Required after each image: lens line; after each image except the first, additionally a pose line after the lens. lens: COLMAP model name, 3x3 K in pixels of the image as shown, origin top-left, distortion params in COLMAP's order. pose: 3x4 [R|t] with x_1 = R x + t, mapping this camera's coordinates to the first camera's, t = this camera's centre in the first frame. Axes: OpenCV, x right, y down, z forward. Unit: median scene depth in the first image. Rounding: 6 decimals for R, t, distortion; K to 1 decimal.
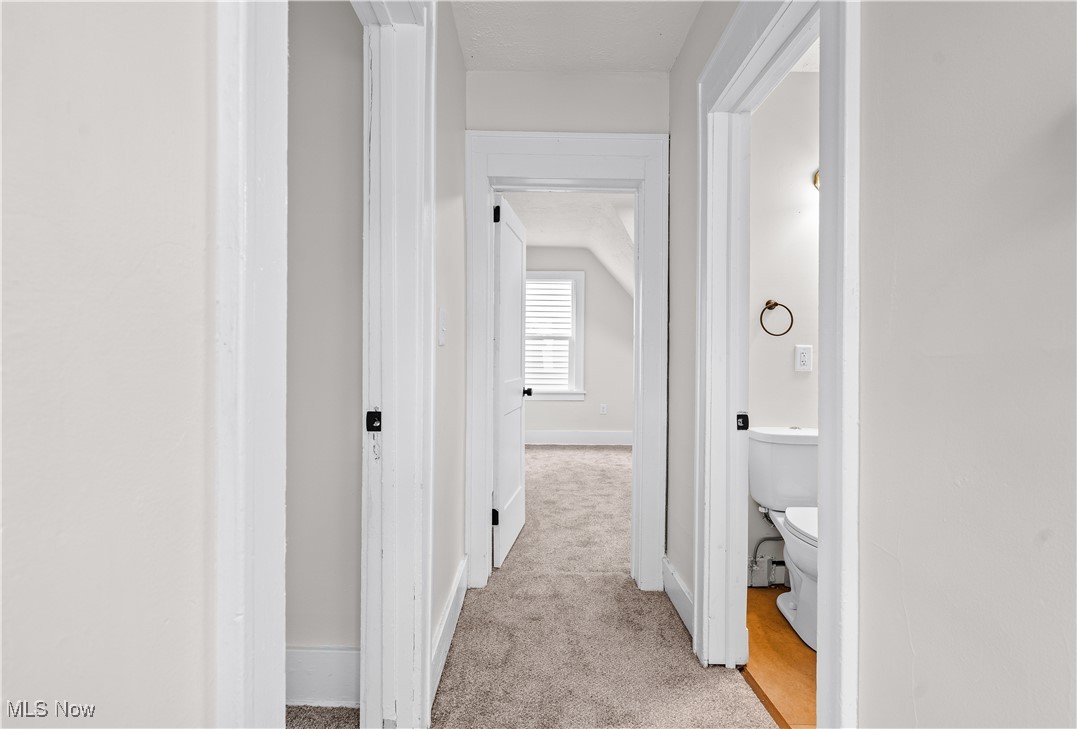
lens RADIAL K [[496.1, 0, 543.2], [0, 496.1, 362.2], [0, 0, 1]] dist [0.000699, 0.000349]
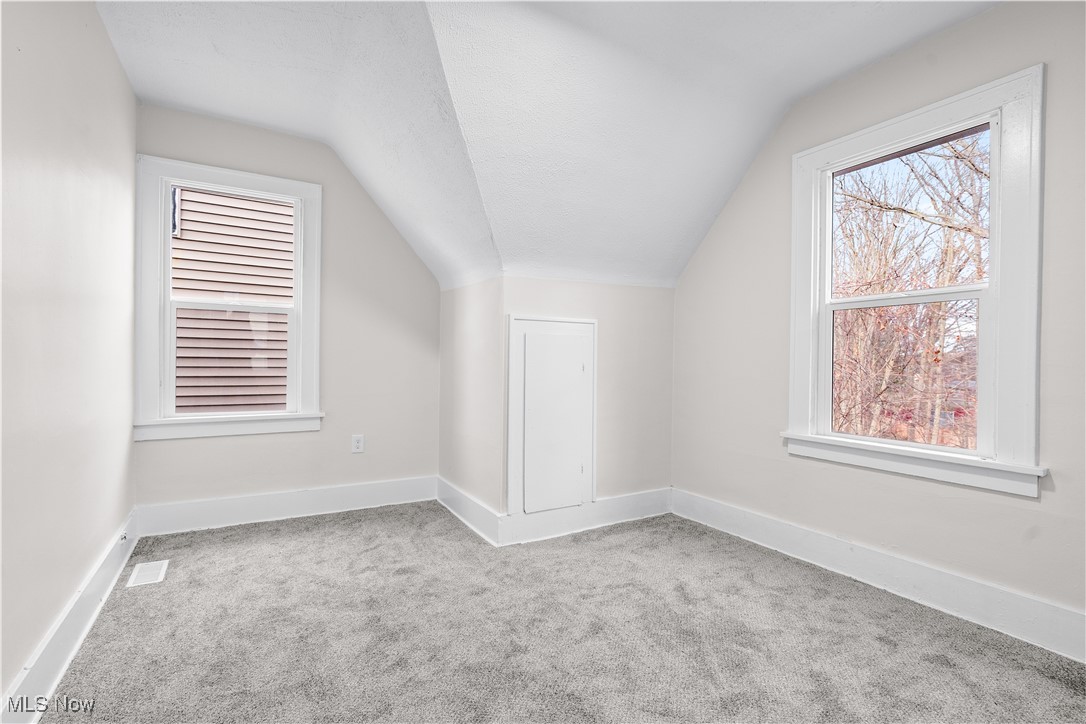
lens RADIAL K [[500.3, 0, 540.6], [0, 500.3, 362.1], [0, 0, 1]] dist [0.000699, 0.000349]
pose [[0.871083, -0.001129, 0.491135, 0.027545], [-0.000398, 0.999995, 0.003004, 0.002434], [-0.491136, -0.002812, 0.871078, 0.455153]]
